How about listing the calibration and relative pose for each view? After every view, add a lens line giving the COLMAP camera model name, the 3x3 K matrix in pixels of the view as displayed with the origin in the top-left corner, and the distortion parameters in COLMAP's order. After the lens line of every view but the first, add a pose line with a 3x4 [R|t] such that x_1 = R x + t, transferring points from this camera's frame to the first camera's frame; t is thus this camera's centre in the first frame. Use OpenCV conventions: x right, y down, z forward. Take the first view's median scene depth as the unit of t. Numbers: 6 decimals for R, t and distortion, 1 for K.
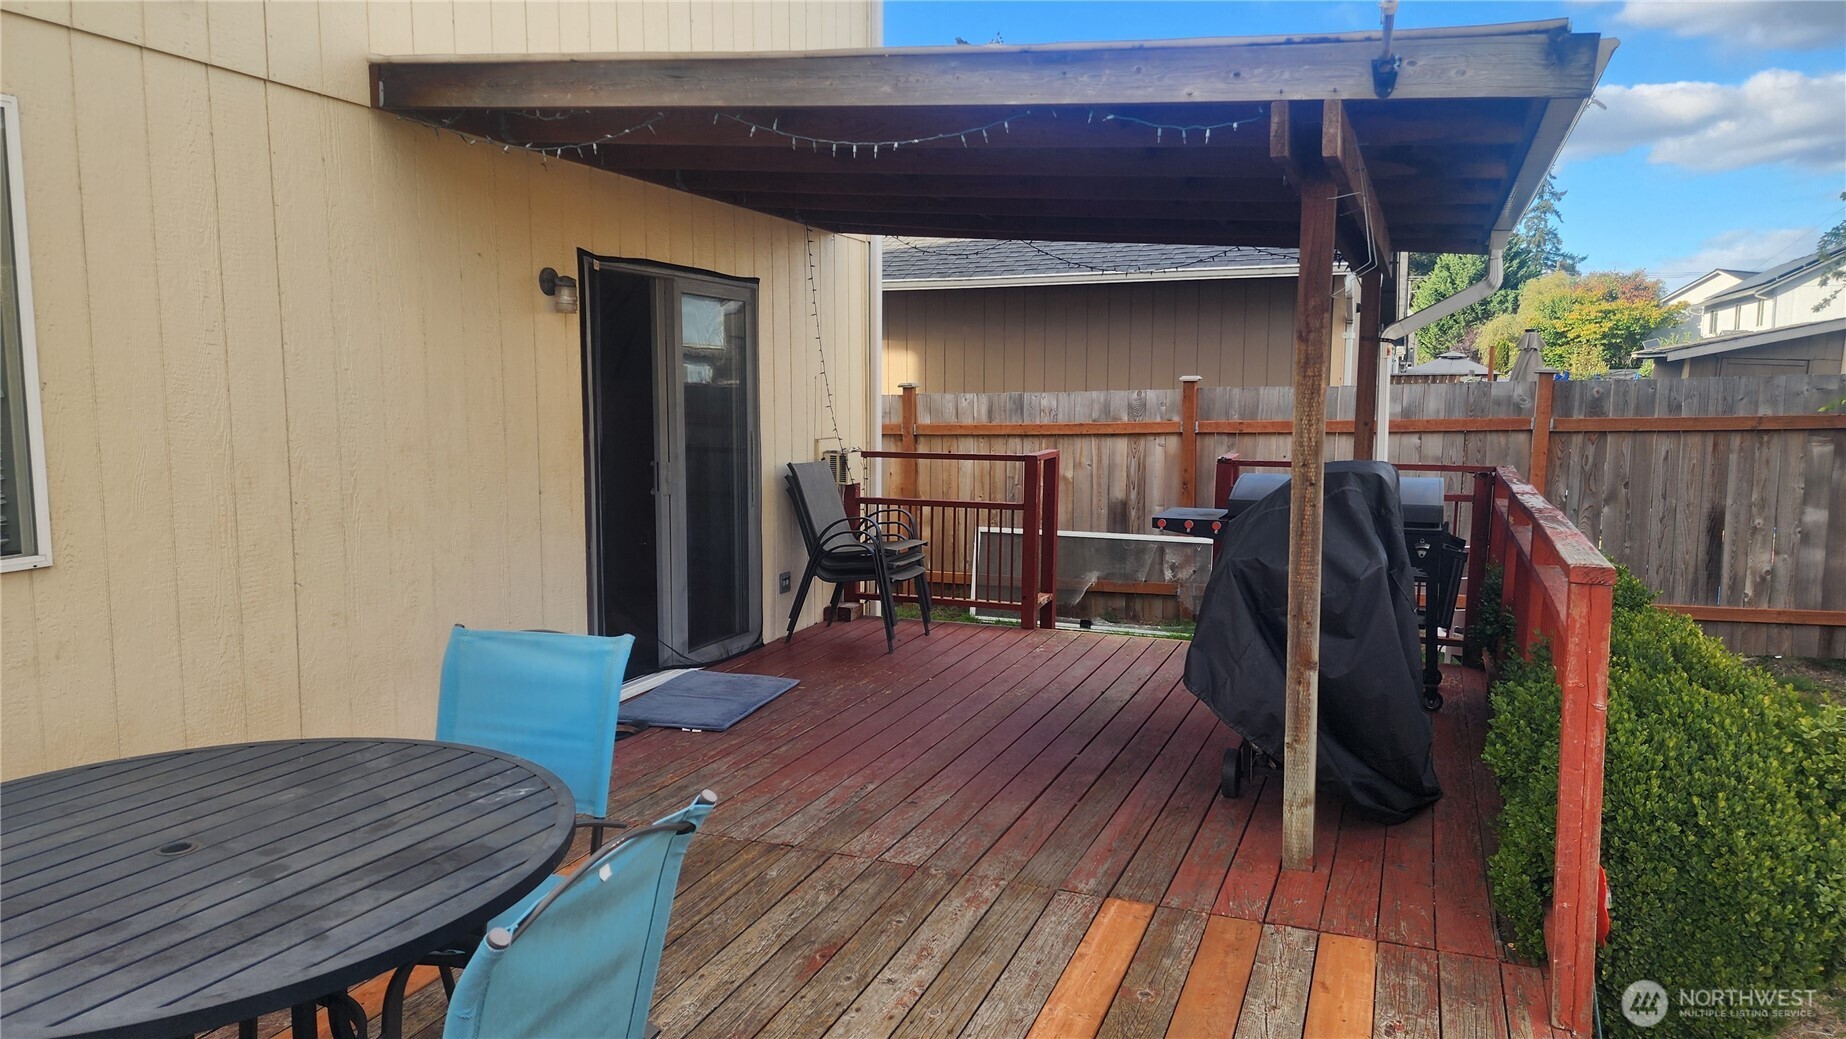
lens RADIAL K [[1240.7, 0, 926.1], [0, 1240.7, 522.8], [0, 0, 1]] dist [0.041909, -0.007451]
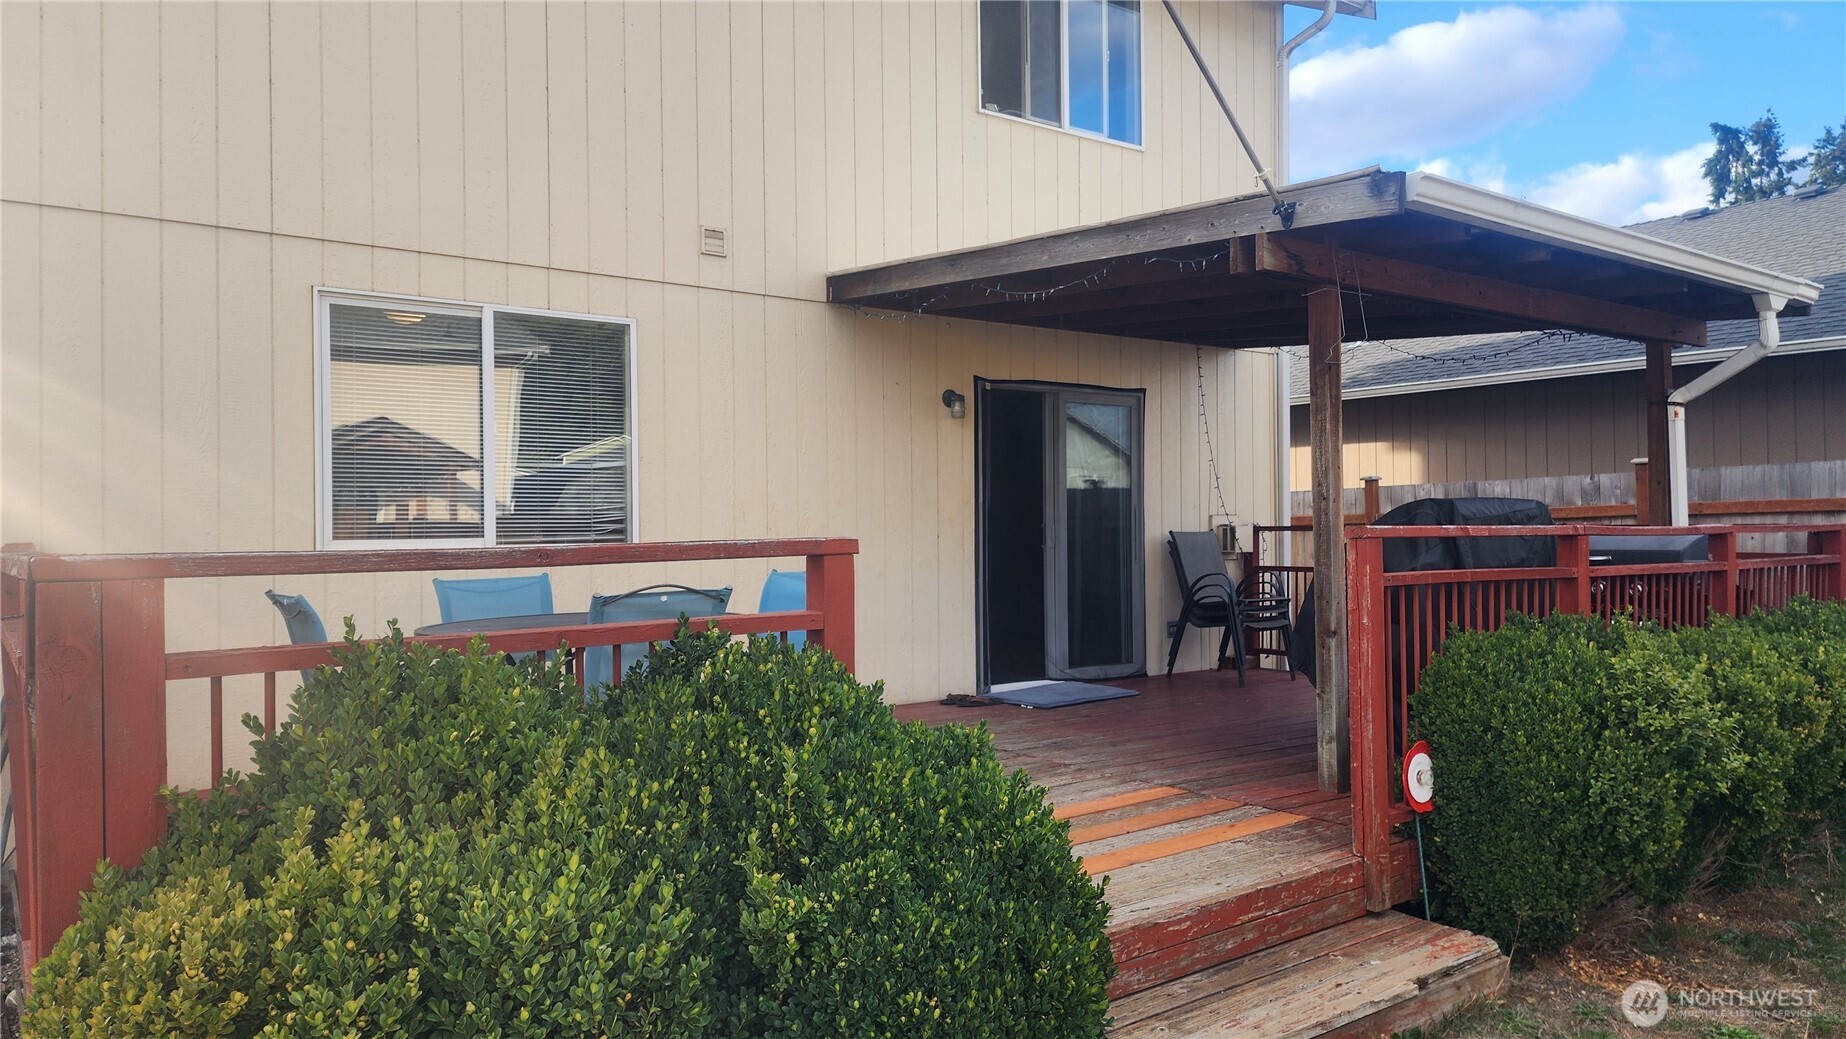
lens RADIAL K [[1240.7, 0, 922.6], [0, 1240.7, 515.6], [0, 0, 1]] dist [0.041909, -0.007451]
pose [[0.847858, -0.016264, -0.529974, 0.365615], [-0.045247, 0.993664, -0.102880, 0.081868], [0.528289, 0.111207, 0.841750, -0.209585]]
